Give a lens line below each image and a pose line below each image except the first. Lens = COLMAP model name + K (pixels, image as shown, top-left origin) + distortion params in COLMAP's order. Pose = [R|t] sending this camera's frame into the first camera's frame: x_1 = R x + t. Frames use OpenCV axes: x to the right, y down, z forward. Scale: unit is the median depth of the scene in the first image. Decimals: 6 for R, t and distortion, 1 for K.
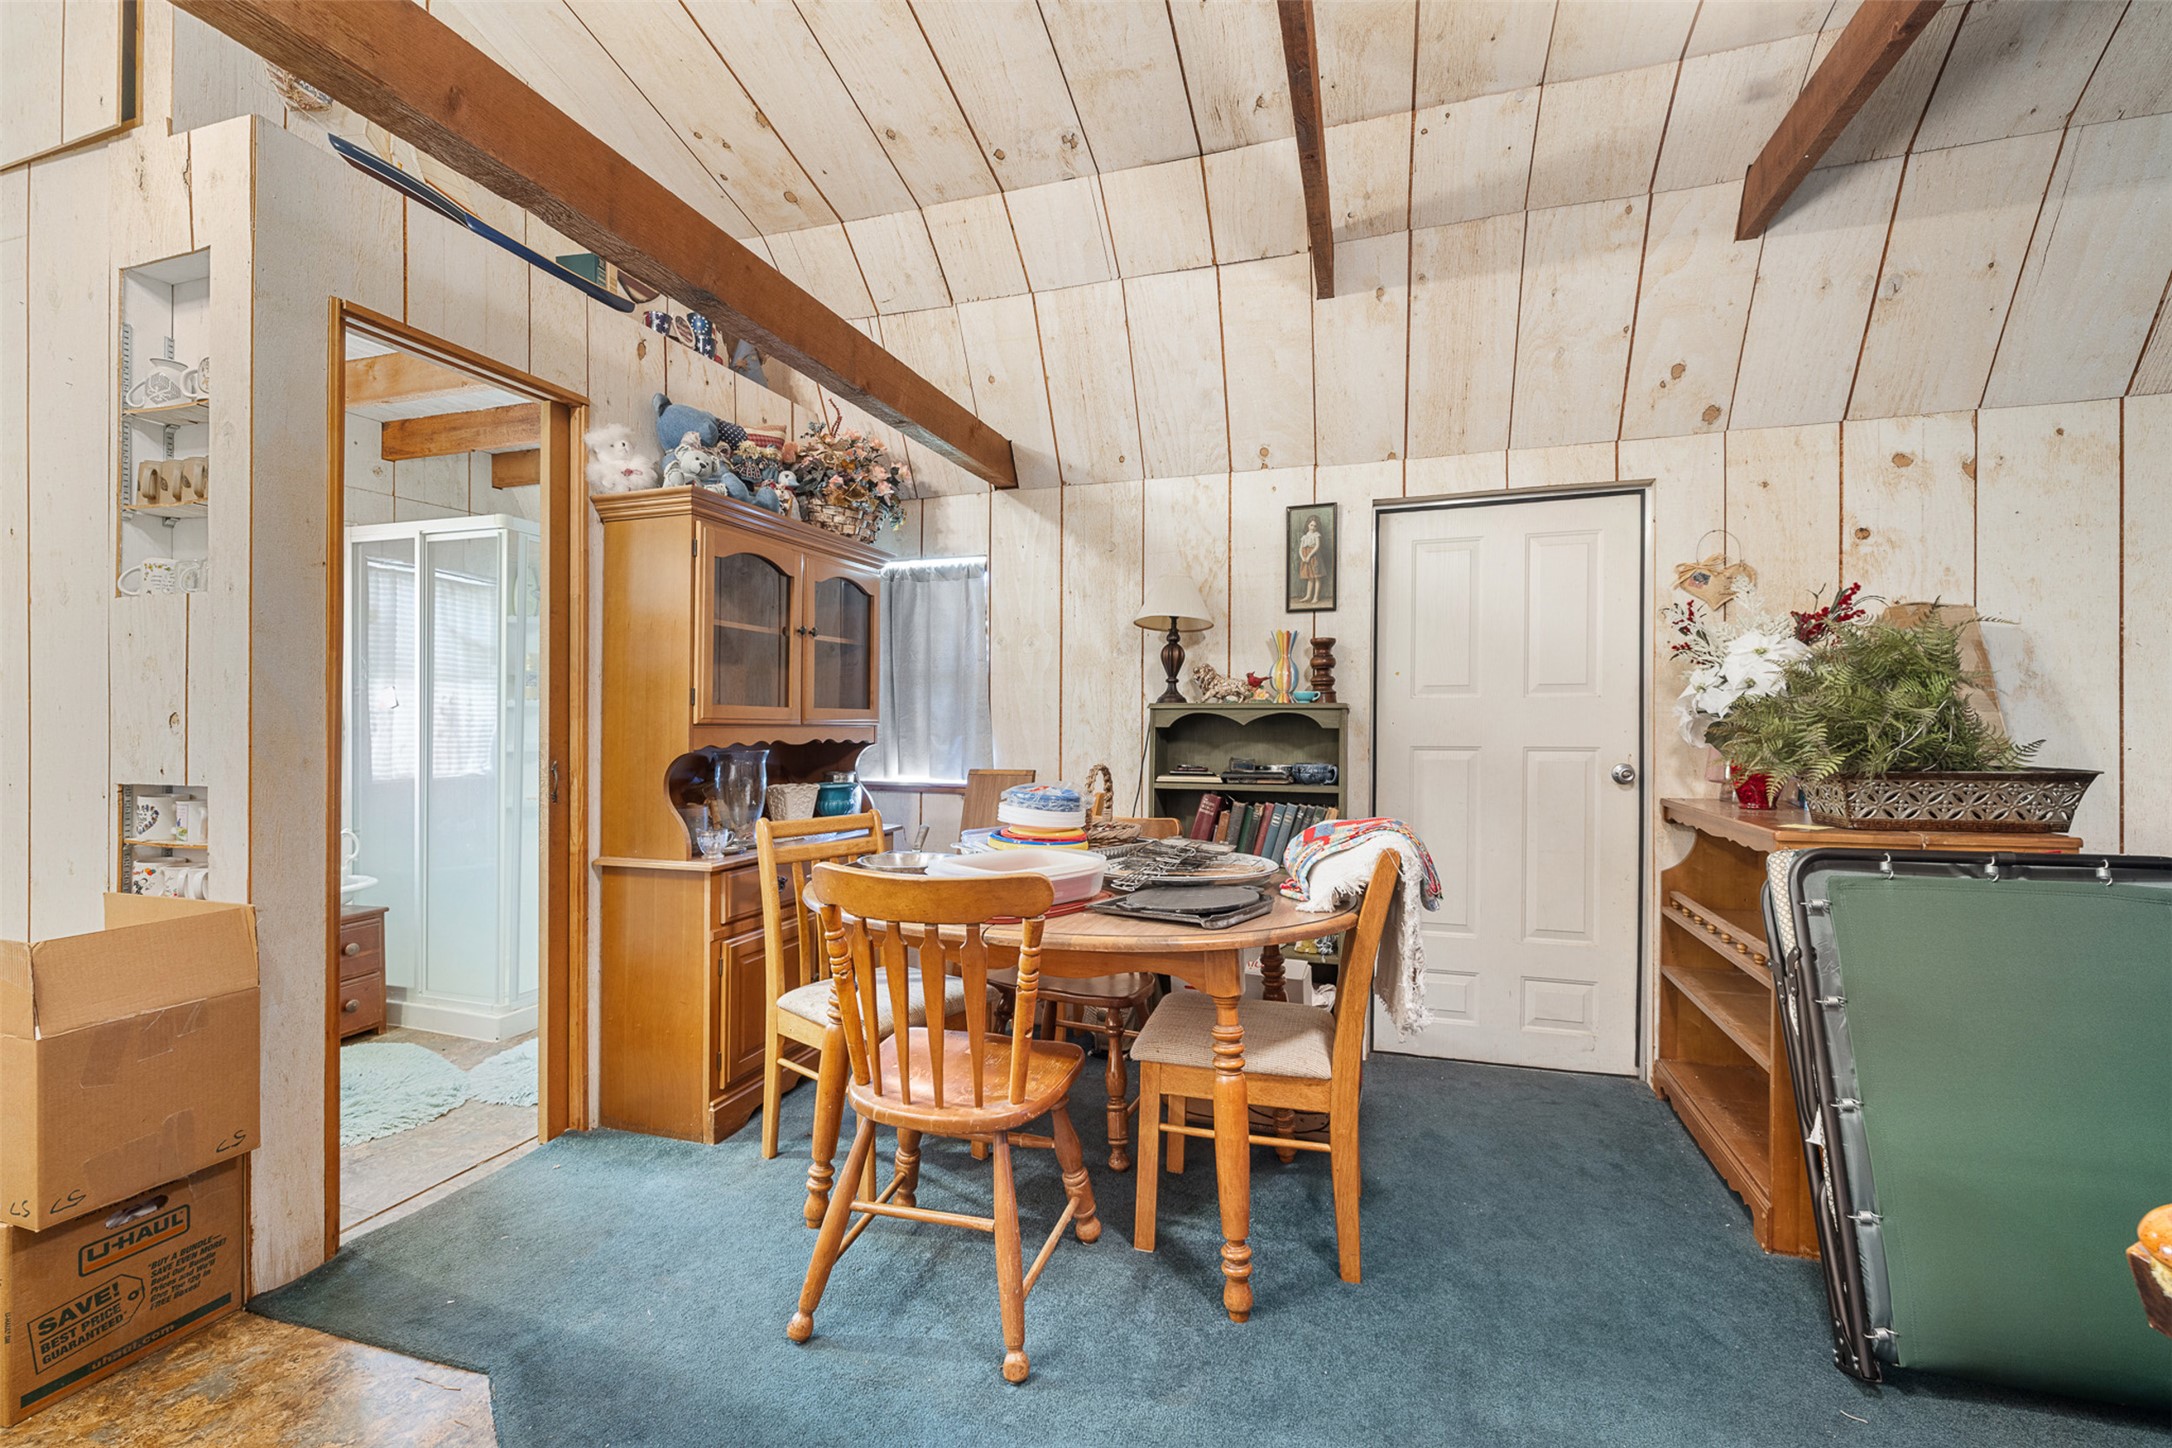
lens RADIAL K [[913.0, 0, 1082.3], [0, 913.0, 717.3], [0, 0, 1]] dist [-0.009703, -0.000107]
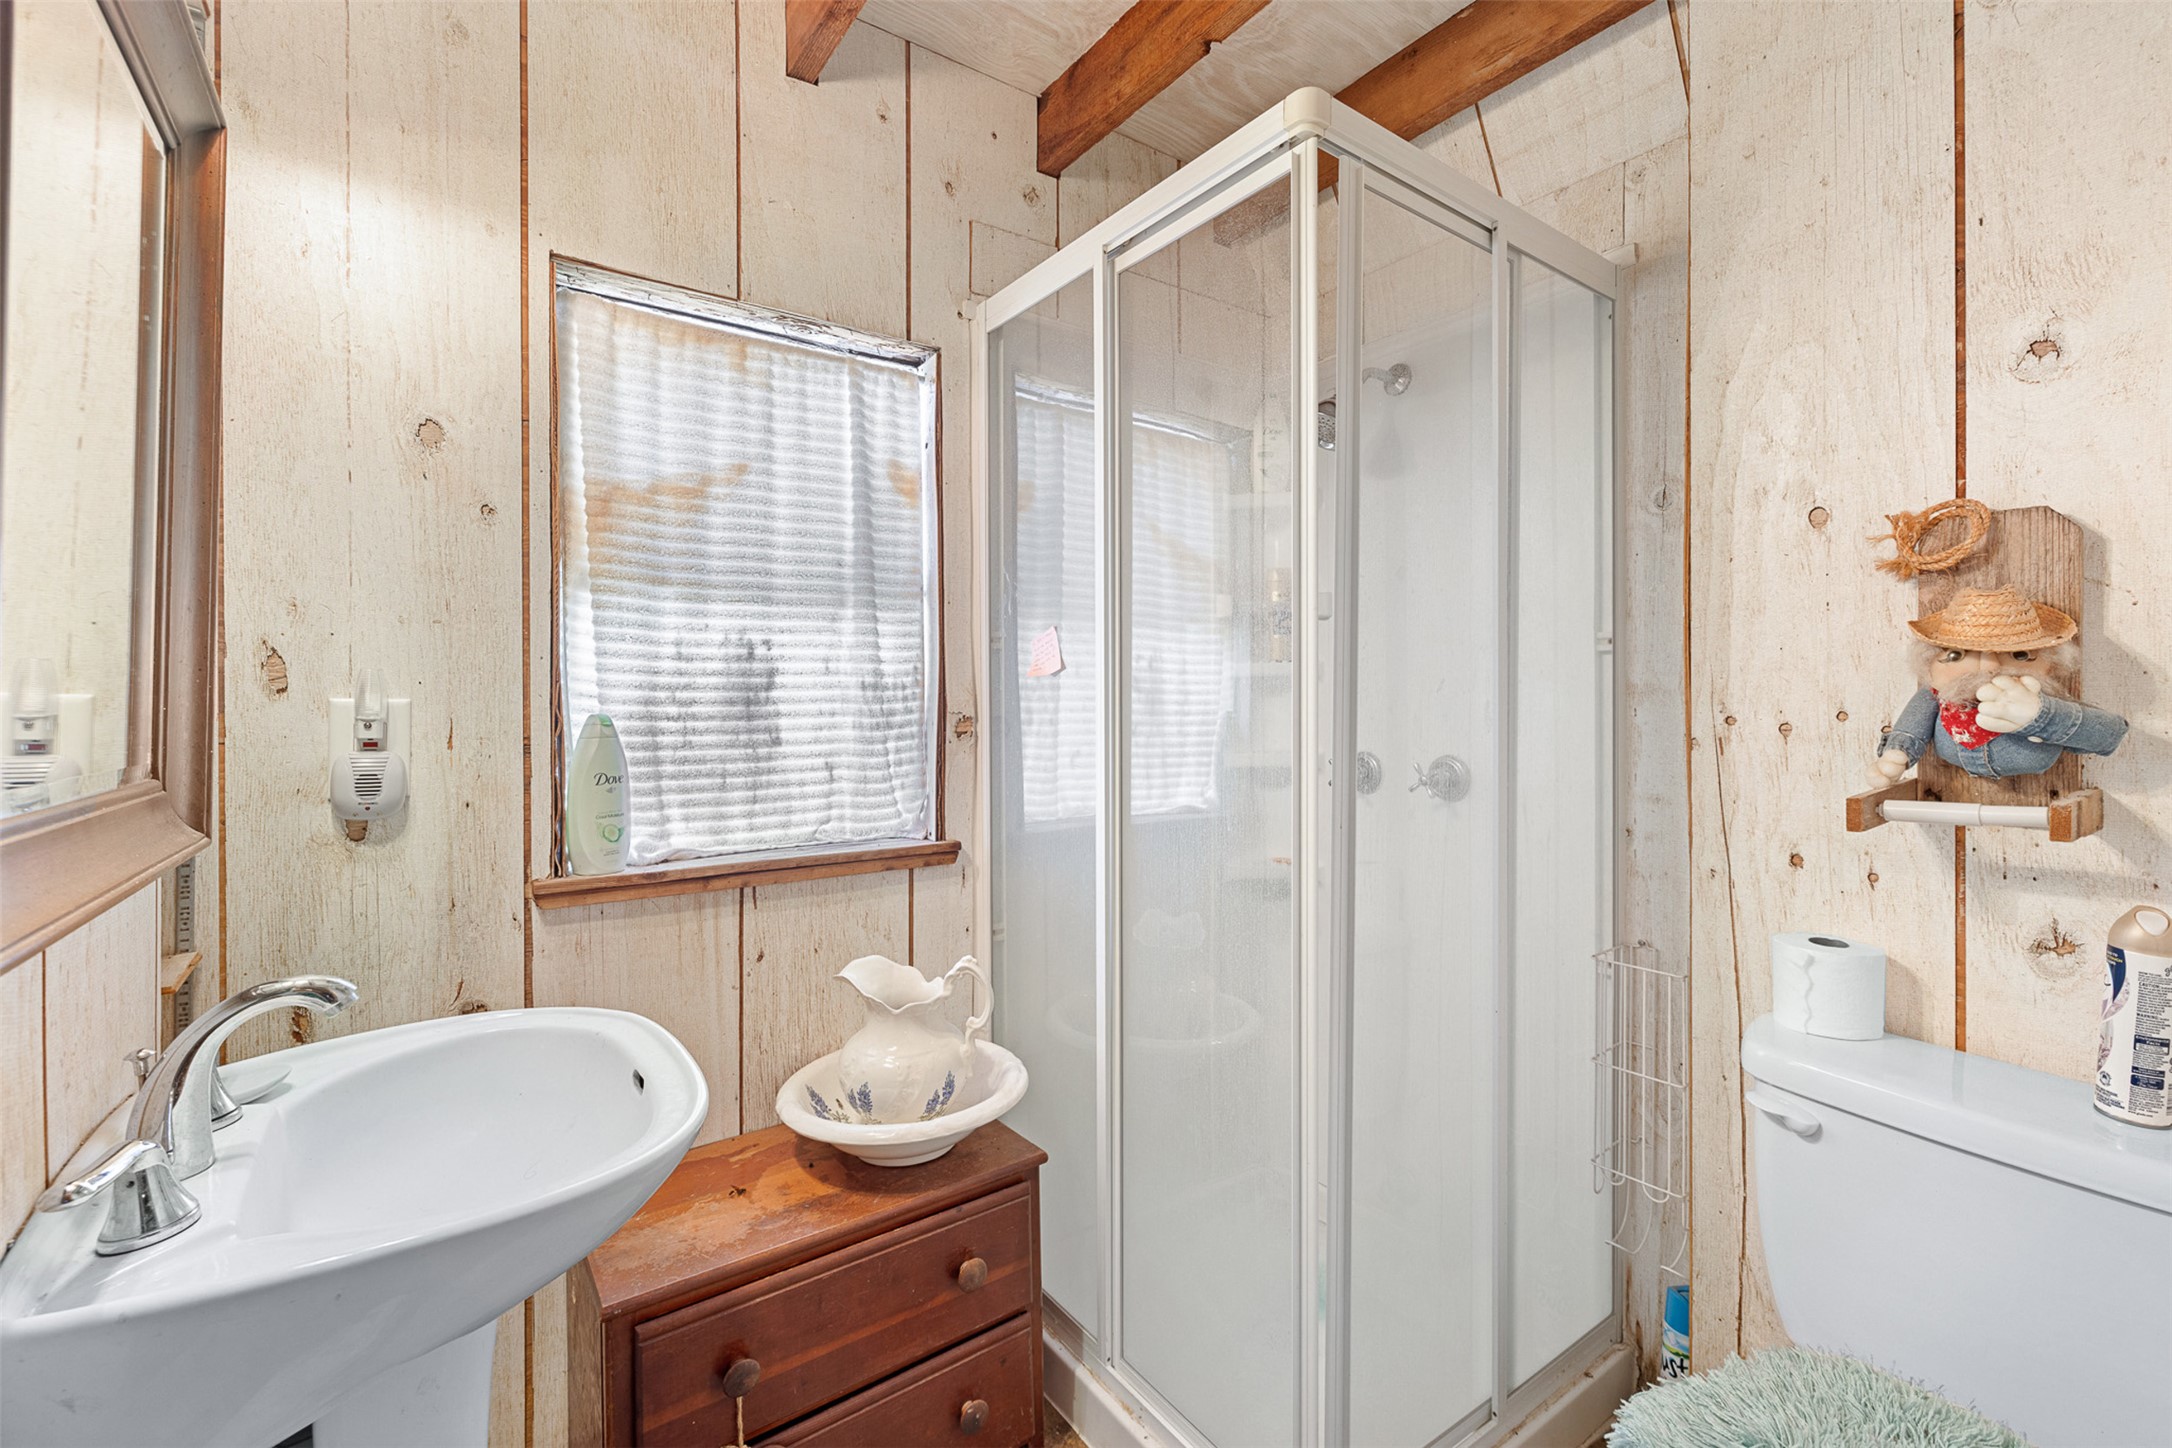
lens RADIAL K [[913.0, 0, 1090.2], [0, 913.0, 702.8], [0, 0, 1]] dist [-0.009703, -0.000107]
pose [[0.804139, -0.003523, -0.594431, -0.487725], [0.004295, 0.999991, -0.000116, 0.003486], [0.594425, -0.002460, 0.804147, 0.660452]]
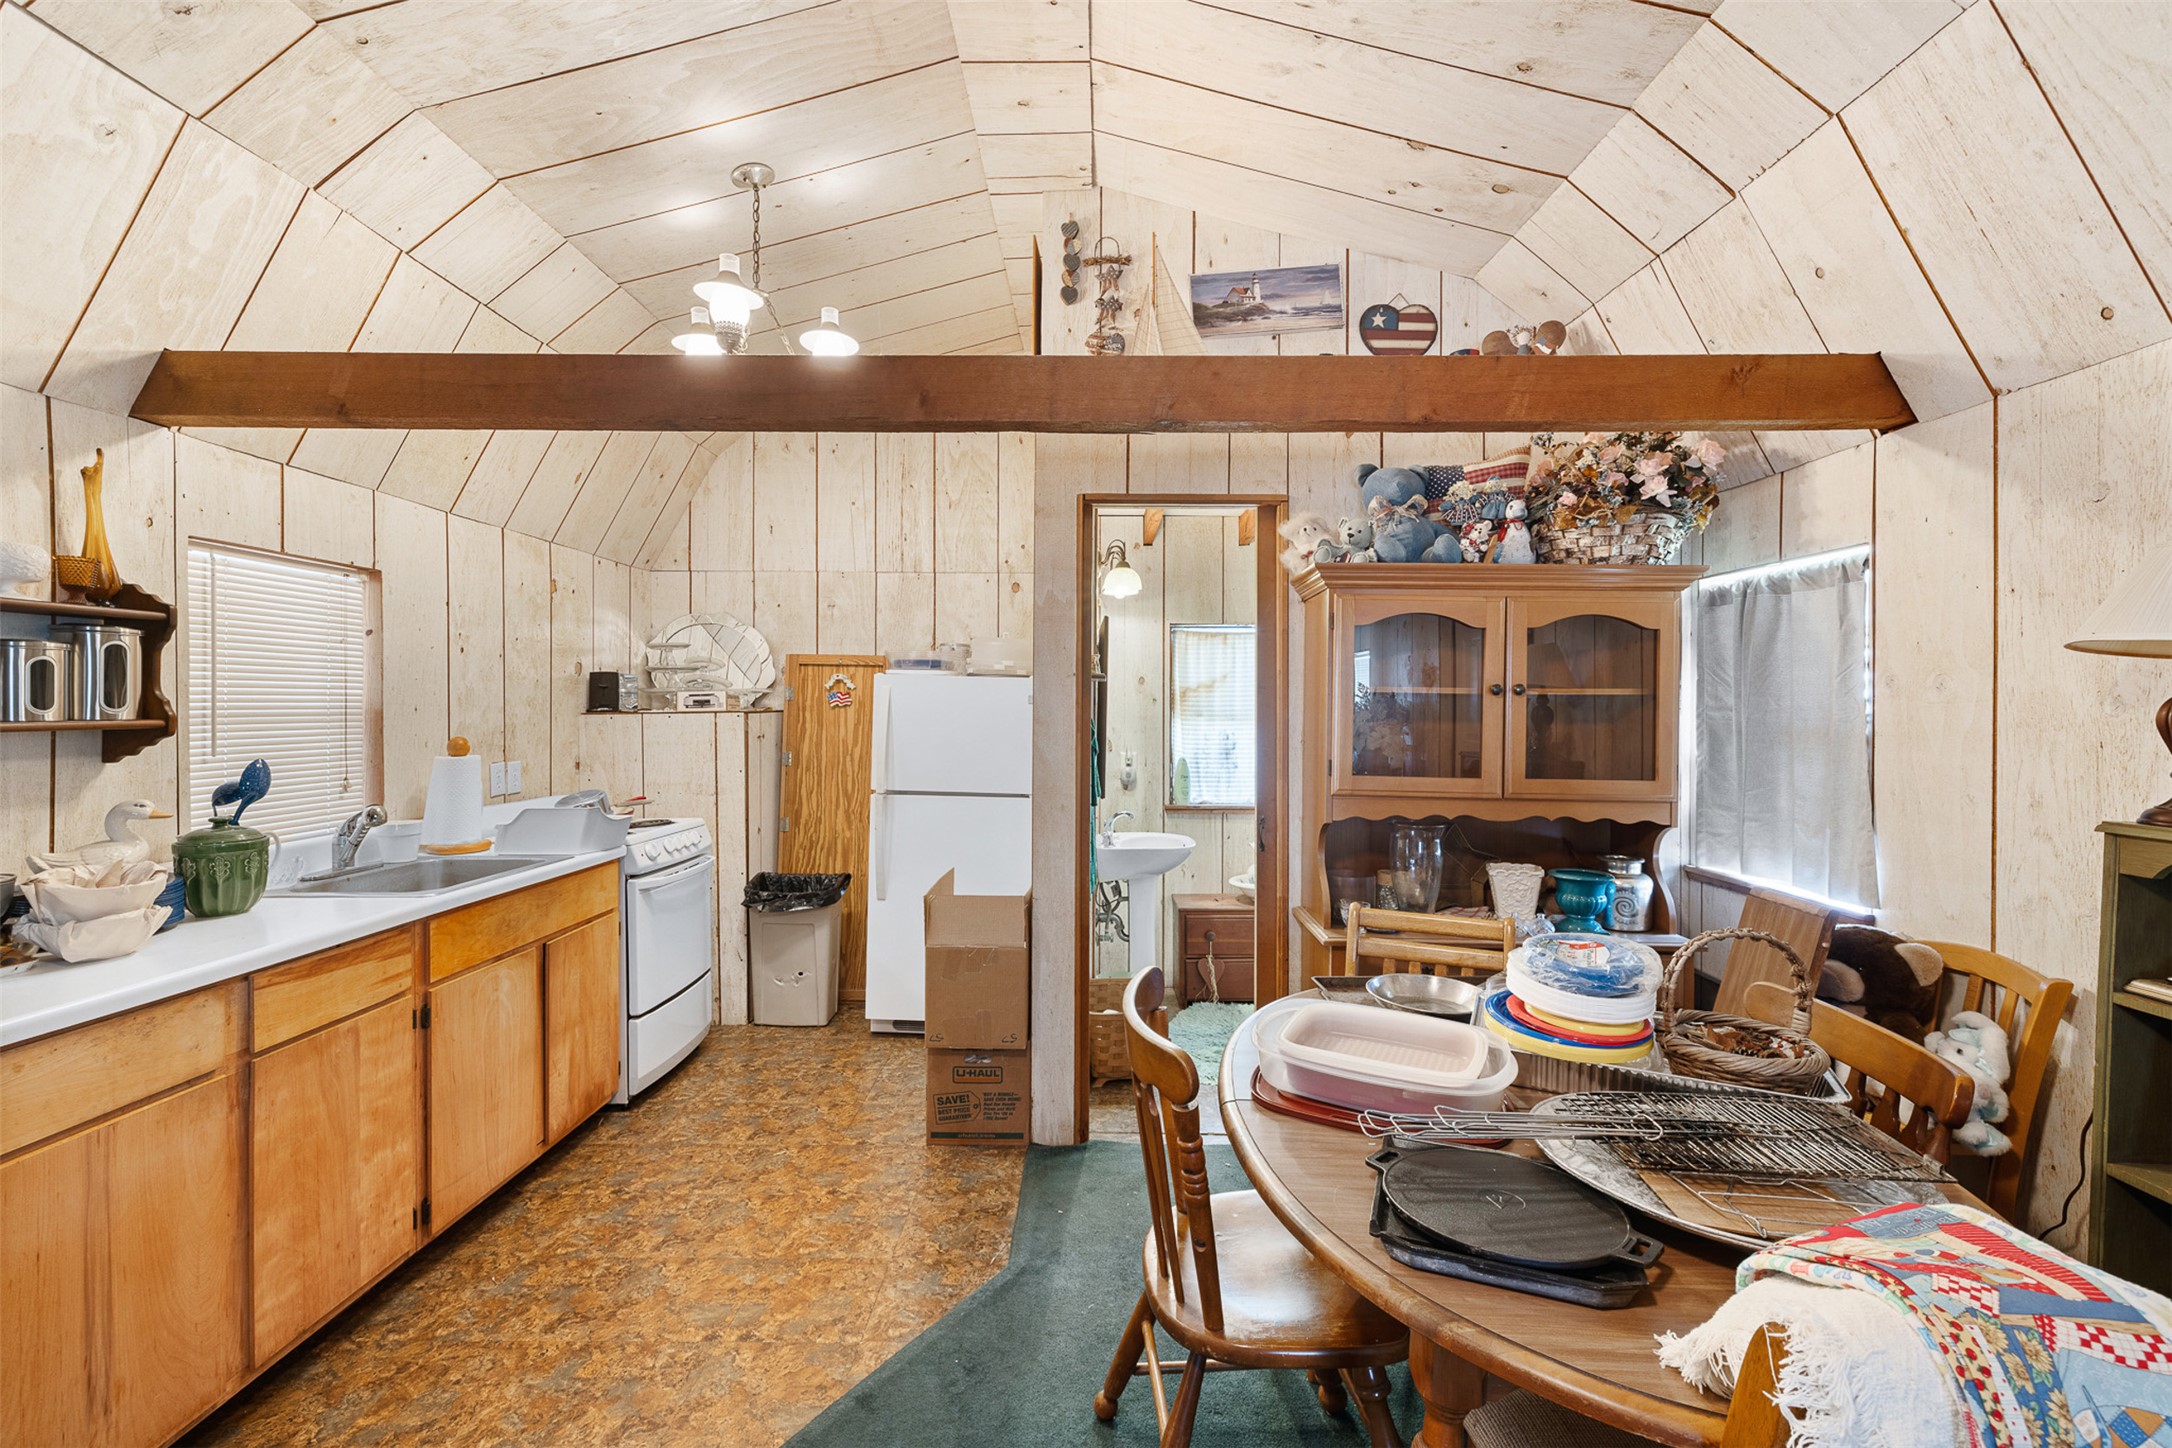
lens RADIAL K [[913.0, 0, 1082.4], [0, 913.0, 695.0], [0, 0, 1]] dist [-0.009703, -0.000107]
pose [[0.286662, -0.009728, -0.957982, 0.344338], [-0.005438, 0.999916, -0.011781, -0.067163], [0.958016, 0.008587, 0.286585, 0.328098]]
